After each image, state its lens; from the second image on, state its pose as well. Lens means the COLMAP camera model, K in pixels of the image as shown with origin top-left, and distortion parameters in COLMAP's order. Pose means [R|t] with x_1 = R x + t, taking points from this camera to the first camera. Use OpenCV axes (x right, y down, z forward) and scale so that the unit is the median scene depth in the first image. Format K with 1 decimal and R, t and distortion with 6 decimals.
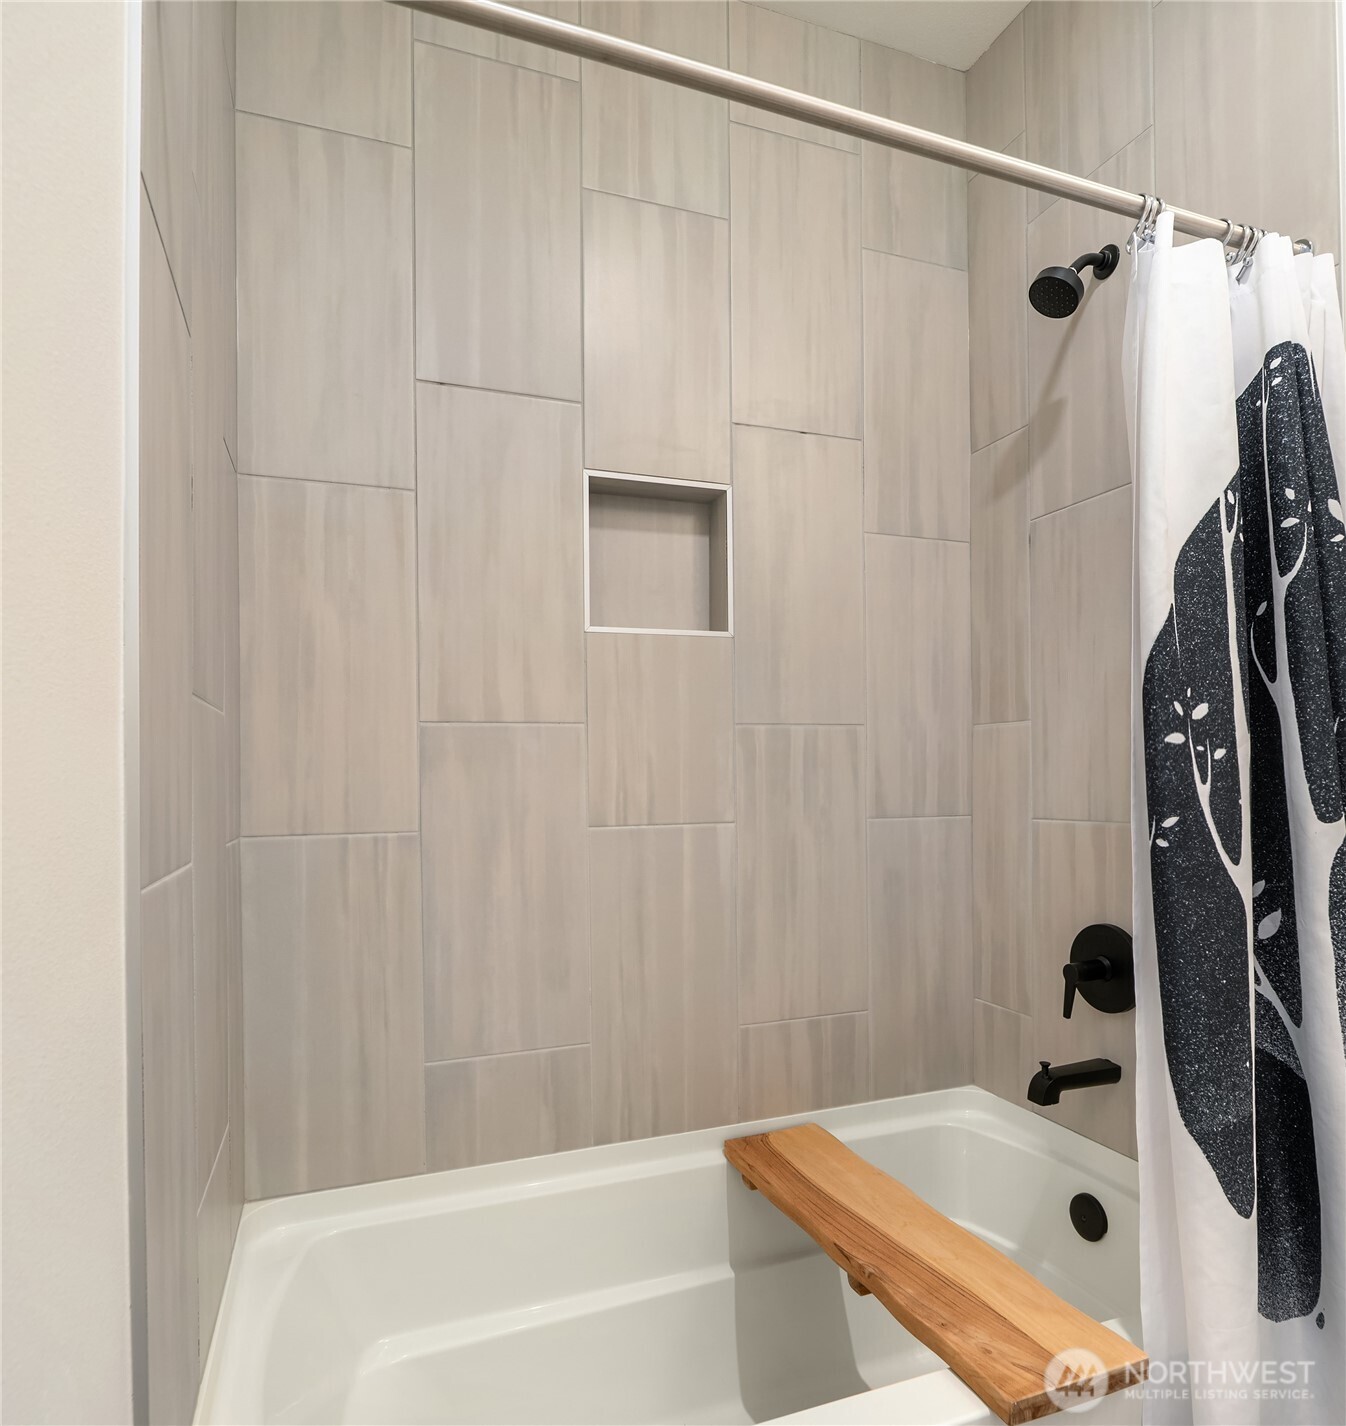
lens RADIAL K [[898.7, 0, 670.6], [0, 898.7, 780.4], [0, 0, 1]] dist [-0.008711, -0.002910]
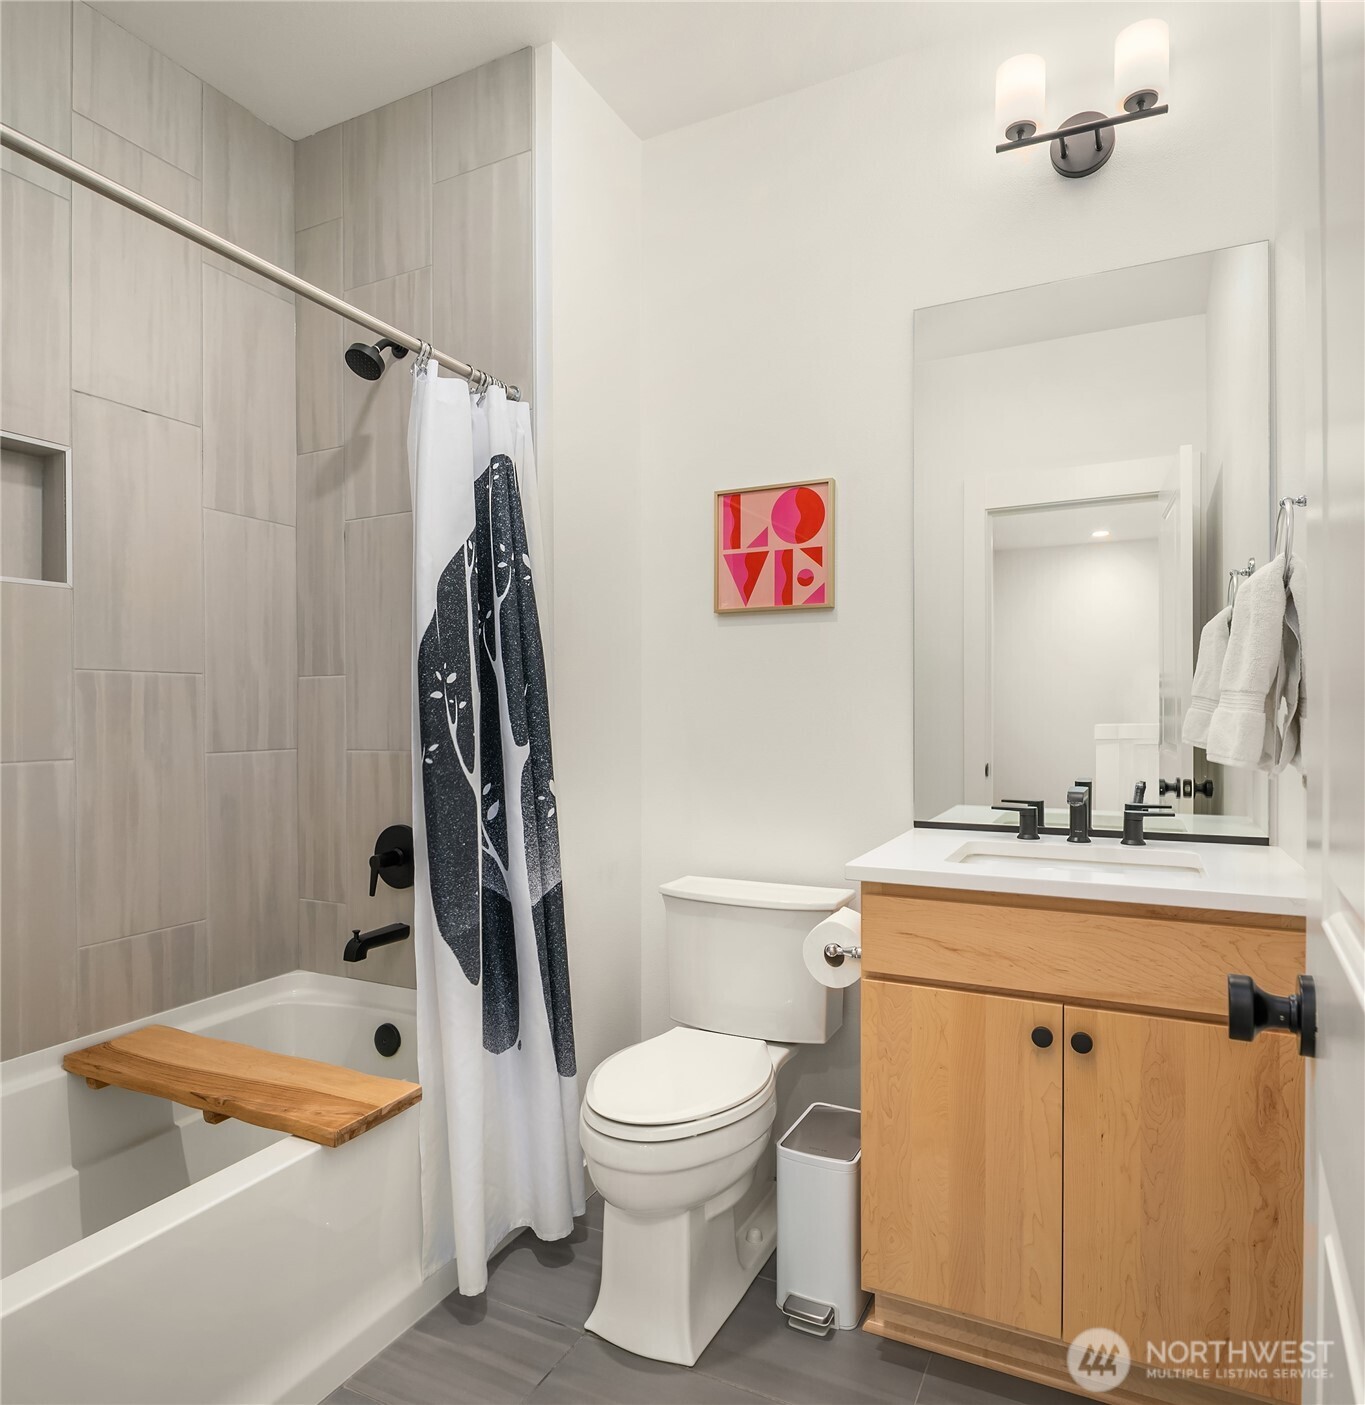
lens RADIAL K [[913.8, 0, 683.3], [0, 913.8, 719.2], [0, 0, 1]] dist [-0.002385, -0.000213]
pose [[0.738393, 0.000447, 0.674371, -0.145197], [-0.000473, 1.000000, -0.000145, -0.002723], [-0.674371, -0.000211, 0.738393, -0.345900]]
